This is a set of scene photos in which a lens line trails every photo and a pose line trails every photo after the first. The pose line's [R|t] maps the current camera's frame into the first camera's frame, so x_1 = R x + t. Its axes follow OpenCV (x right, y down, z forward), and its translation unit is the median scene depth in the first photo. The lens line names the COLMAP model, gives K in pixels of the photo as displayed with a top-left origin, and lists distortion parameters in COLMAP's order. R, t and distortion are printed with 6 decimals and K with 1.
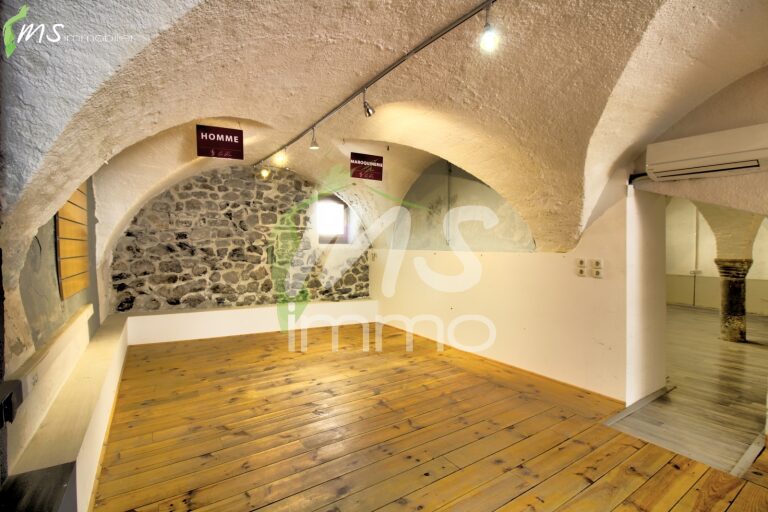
lens RADIAL K [[358.0, 0, 382.8], [0, 358.0, 248.2], [0, 0, 1]] dist [-0.000312, -0.000068]
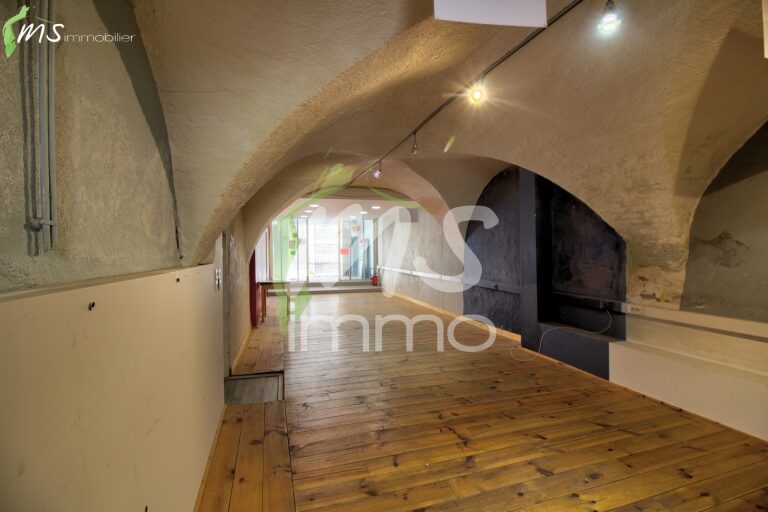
lens RADIAL K [[358.0, 0, 382.8], [0, 358.0, 248.2], [0, 0, 1]] dist [-0.000312, -0.000068]
pose [[-0.959416, 0.010686, 0.281791, -0.064922], [0.012786, 0.999903, 0.005613, -0.023281], [-0.281704, 0.008988, -0.959459, 2.064900]]
